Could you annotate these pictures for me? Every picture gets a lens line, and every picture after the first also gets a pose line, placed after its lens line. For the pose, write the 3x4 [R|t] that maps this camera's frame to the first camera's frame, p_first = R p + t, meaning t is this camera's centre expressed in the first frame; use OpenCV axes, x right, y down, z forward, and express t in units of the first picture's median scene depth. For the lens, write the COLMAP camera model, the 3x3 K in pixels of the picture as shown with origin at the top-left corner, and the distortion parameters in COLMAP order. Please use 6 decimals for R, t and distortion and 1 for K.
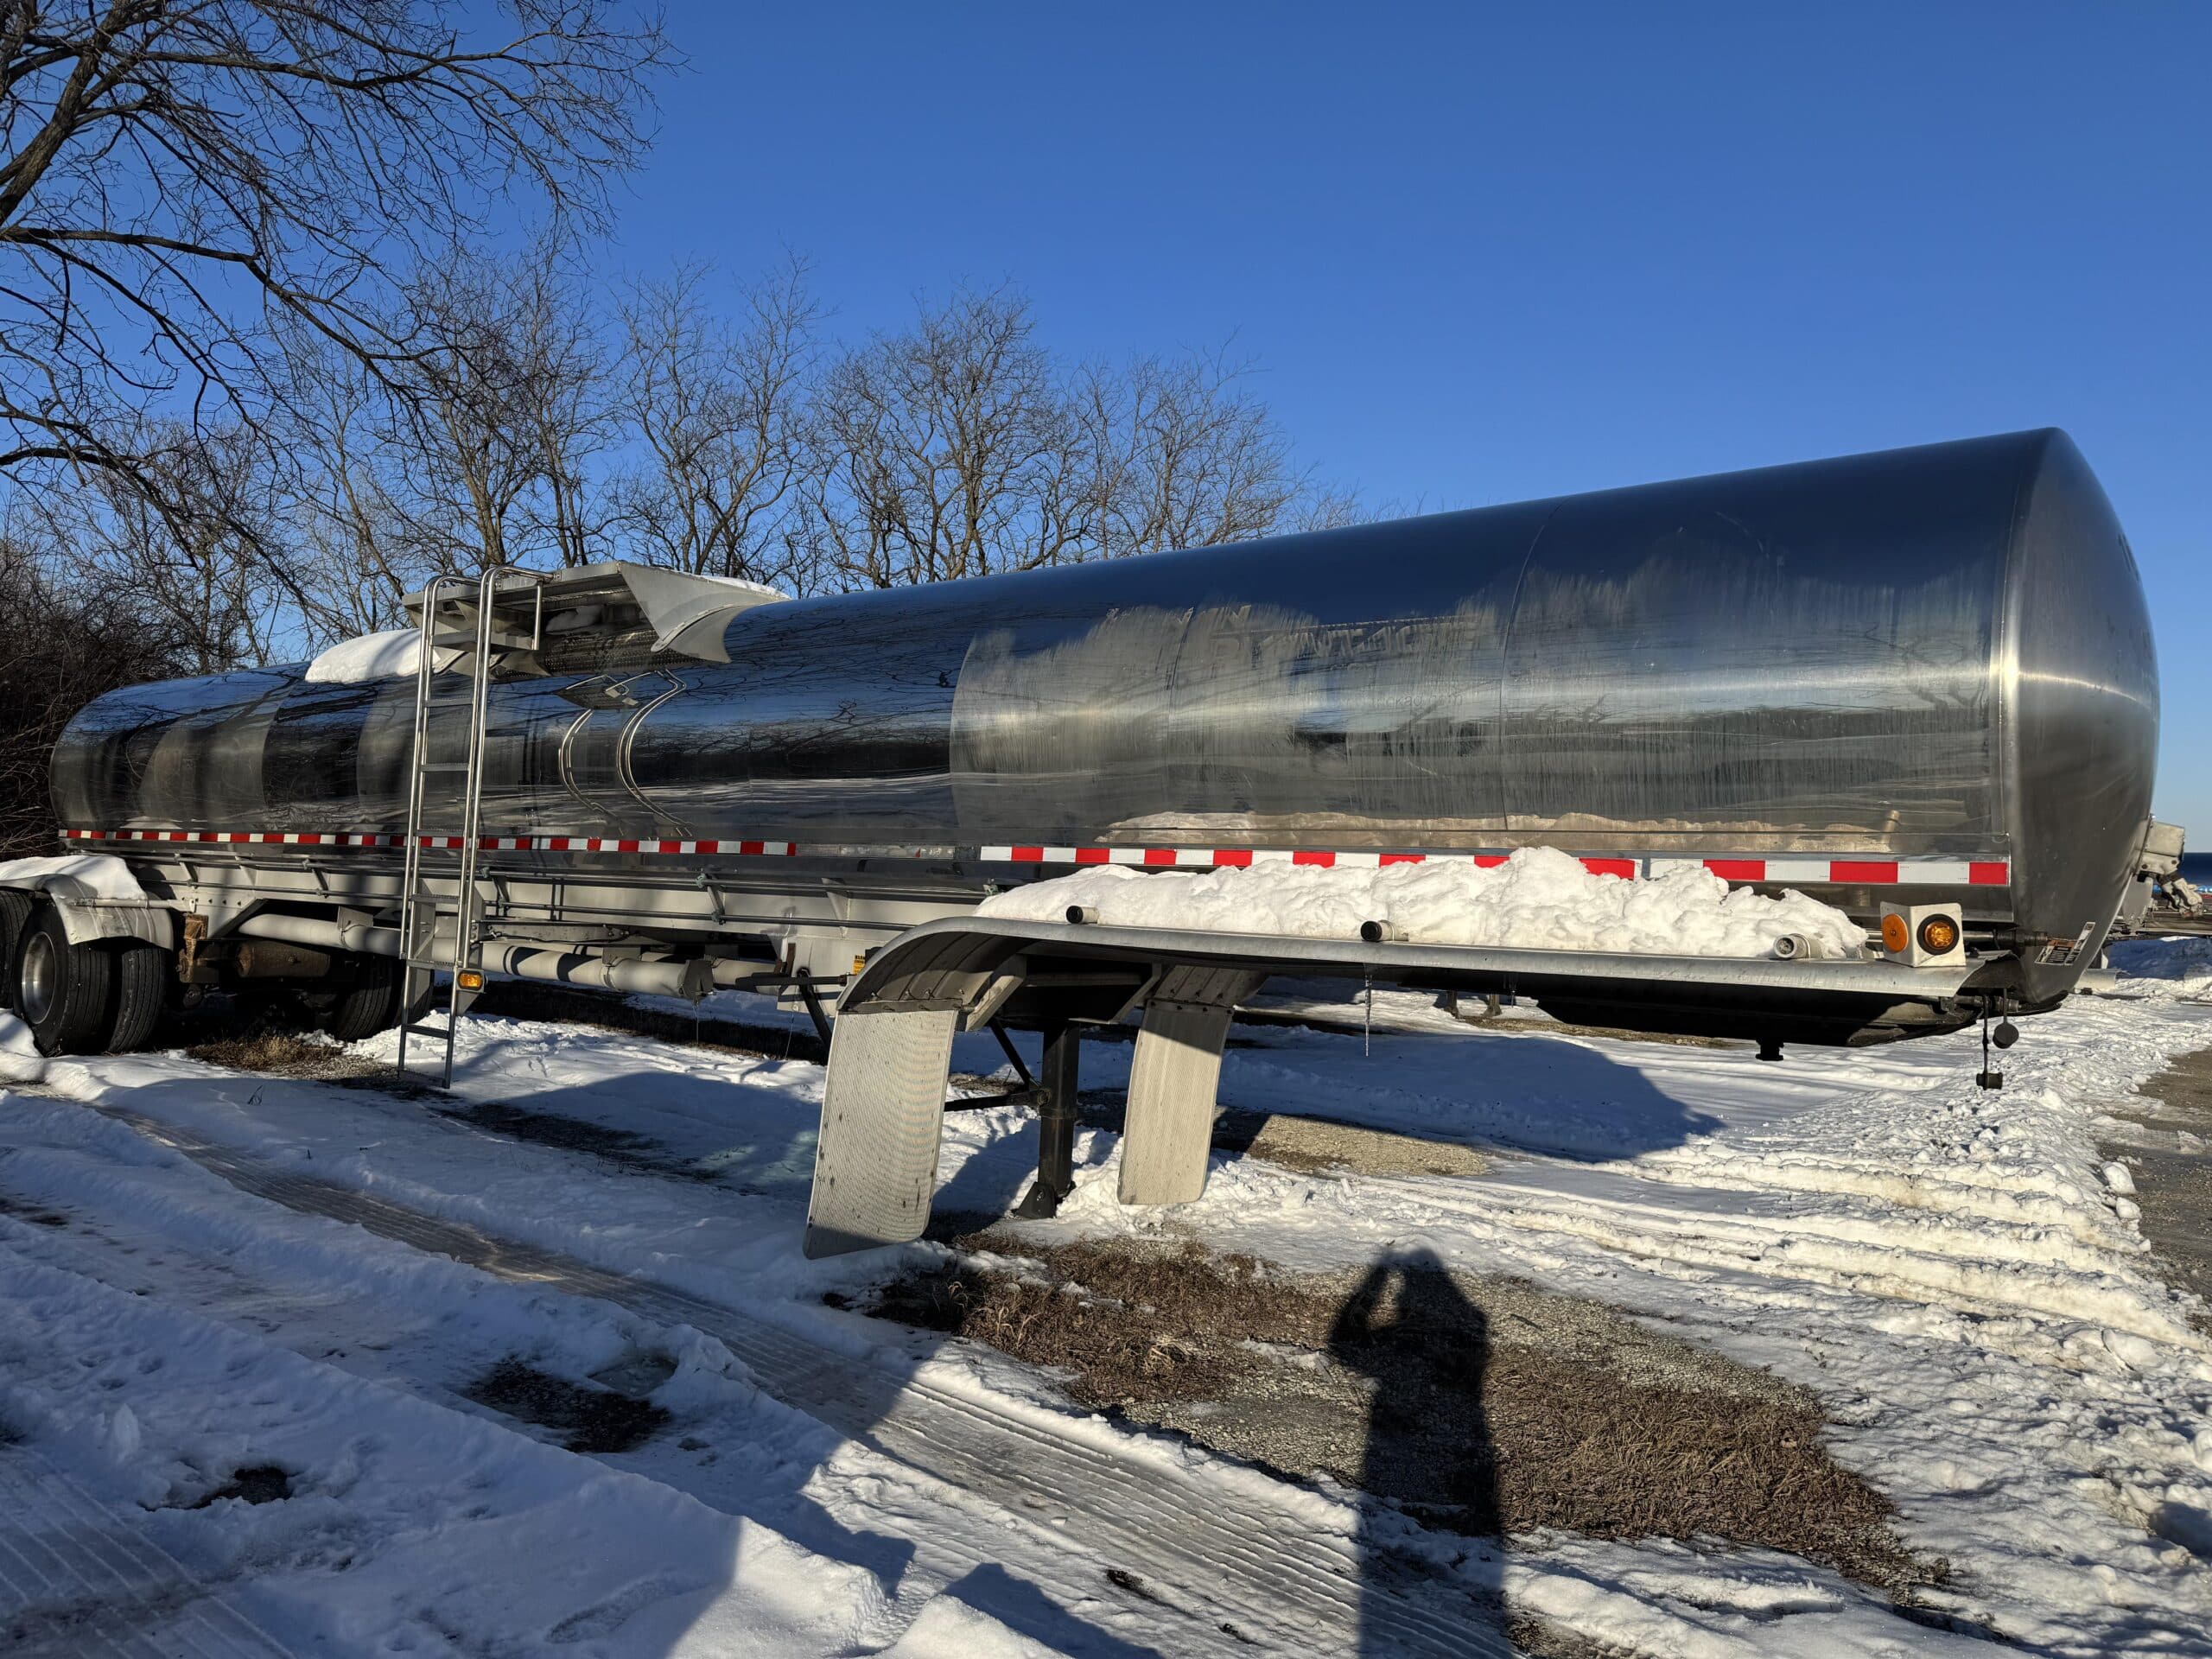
lens RADIAL K [[1555.3, 0, 1104.6], [0, 1555.3, 827.0], [0, 0, 1]] dist [0.038593, -0.051858]
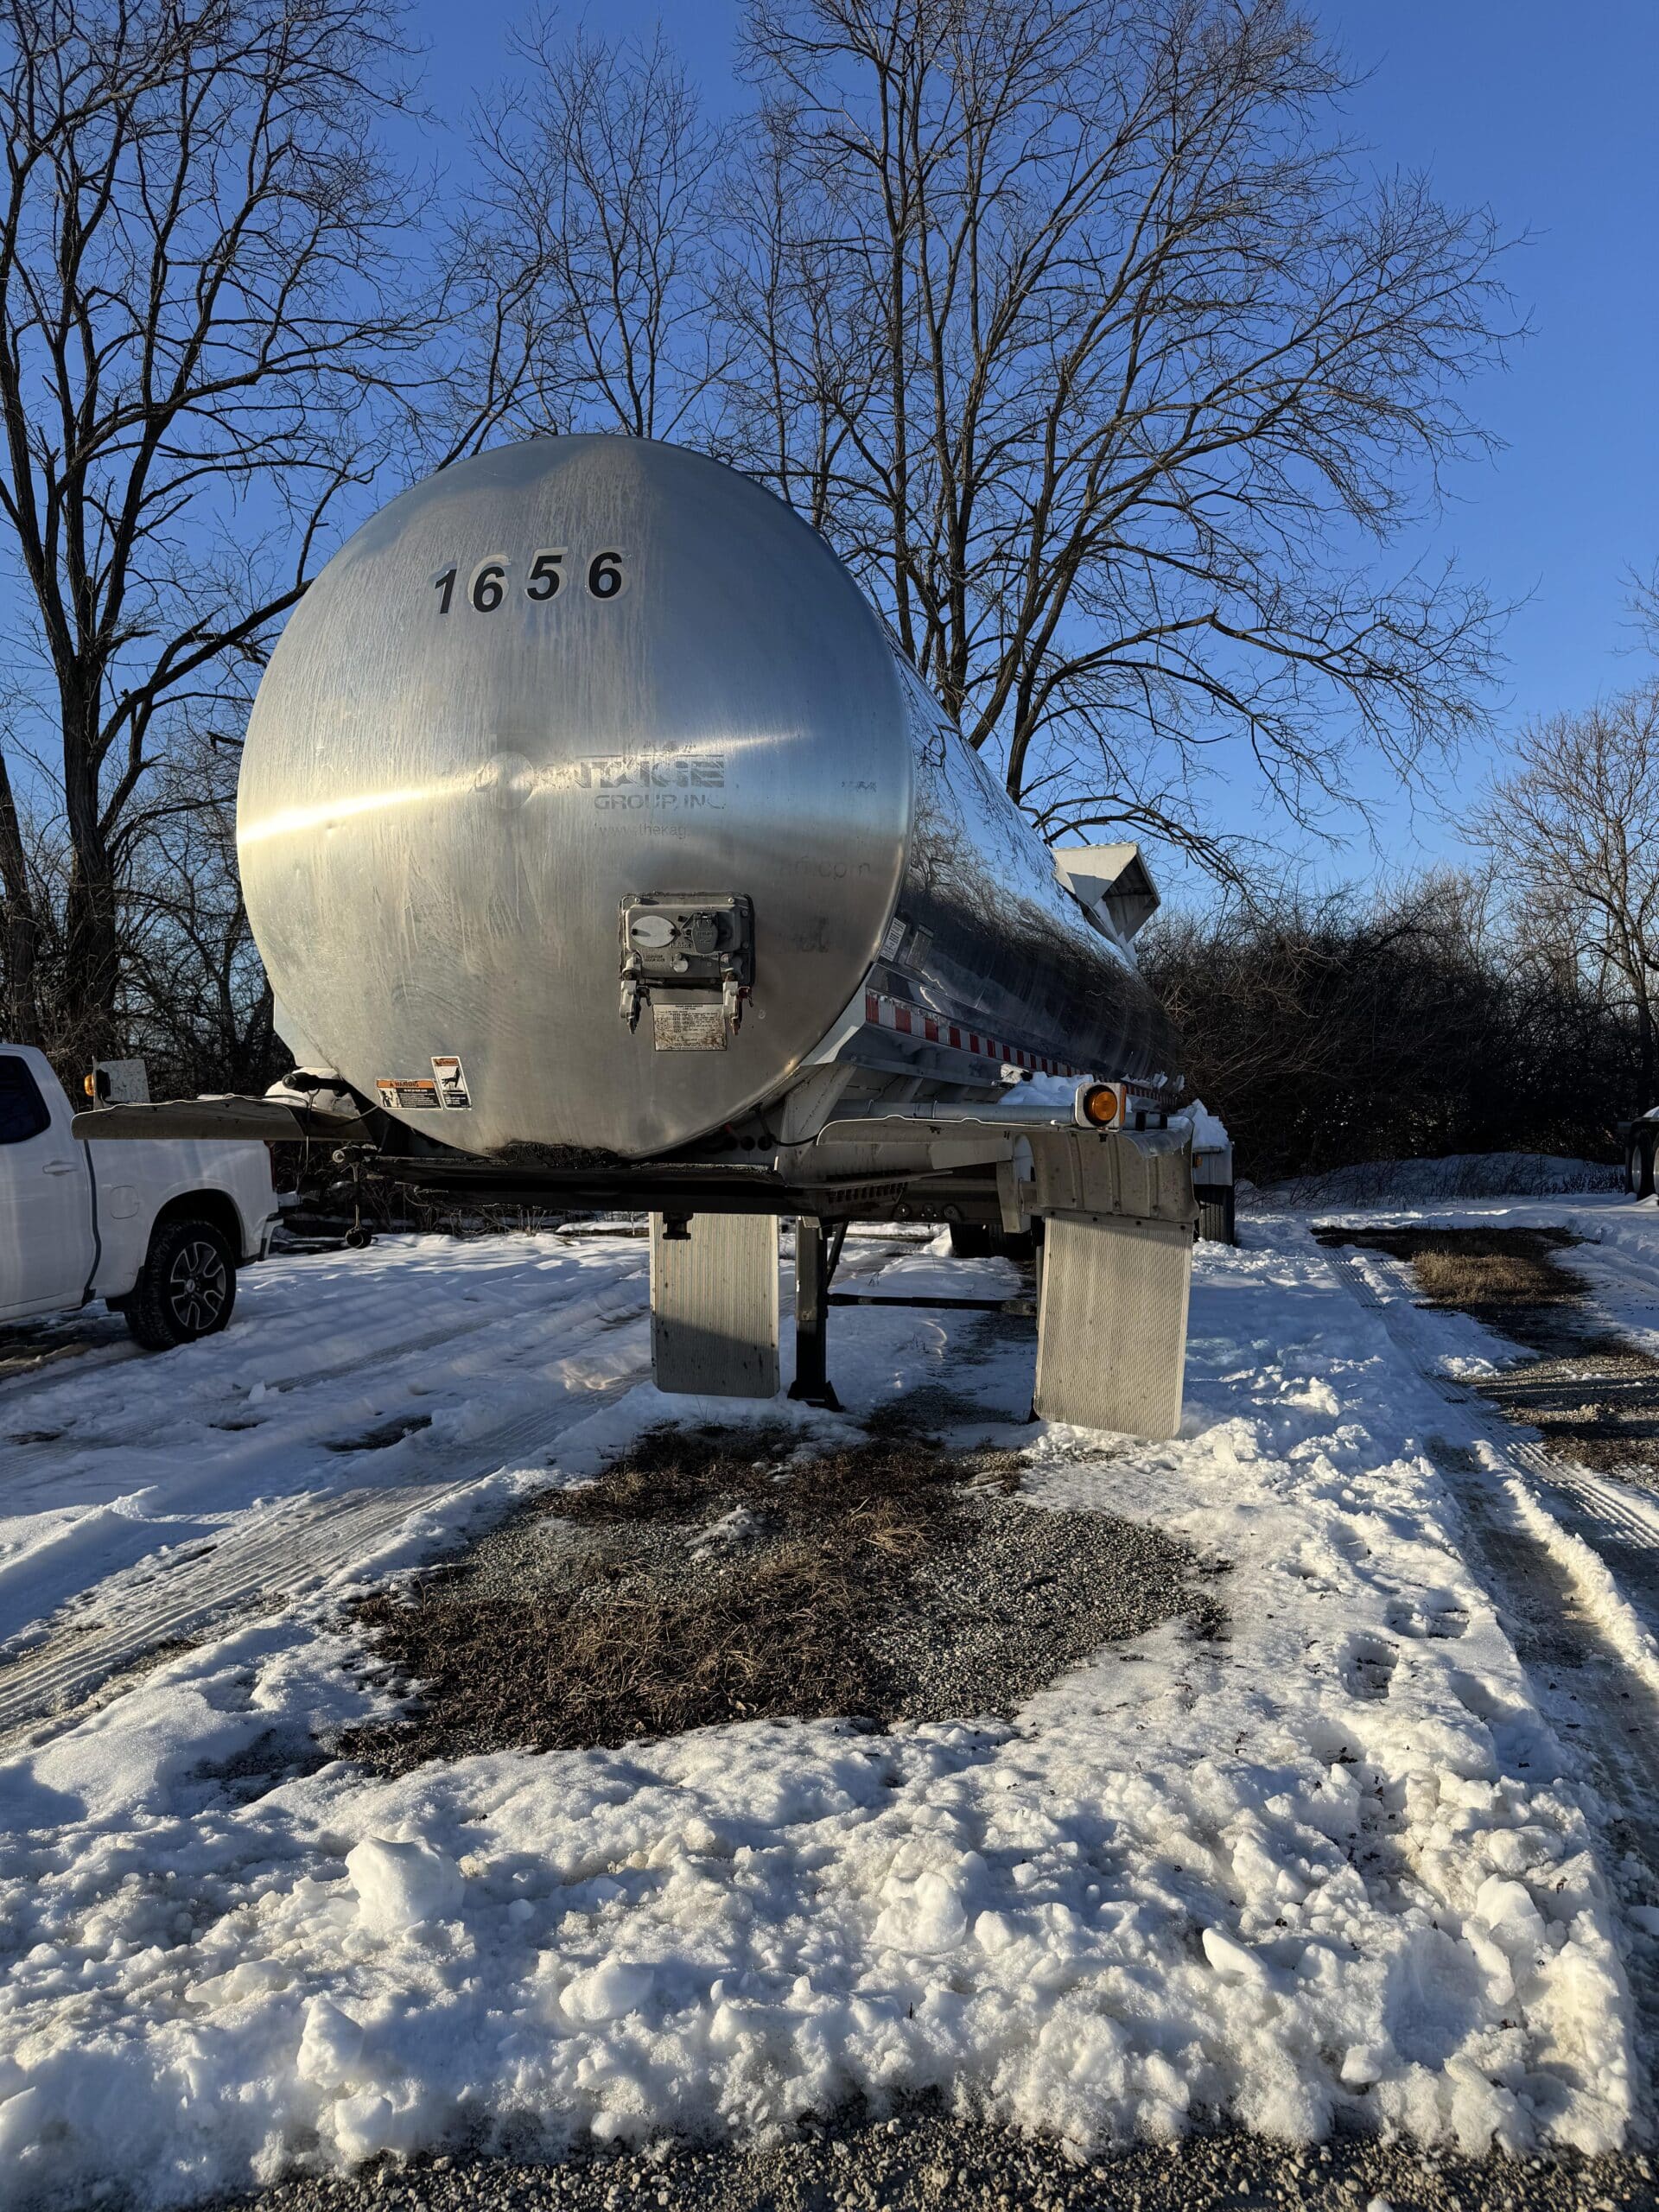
lens RADIAL K [[1555.3, 0, 841.4], [0, 1555.3, 1117.1], [0, 0, 1]] dist [0.038593, -0.051858]
pose [[0.392213, -0.050836, -0.918469, 1.107945], [0.061551, 0.997684, -0.028936, 0.096123], [0.917813, -0.045184, 0.394434, 0.655726]]
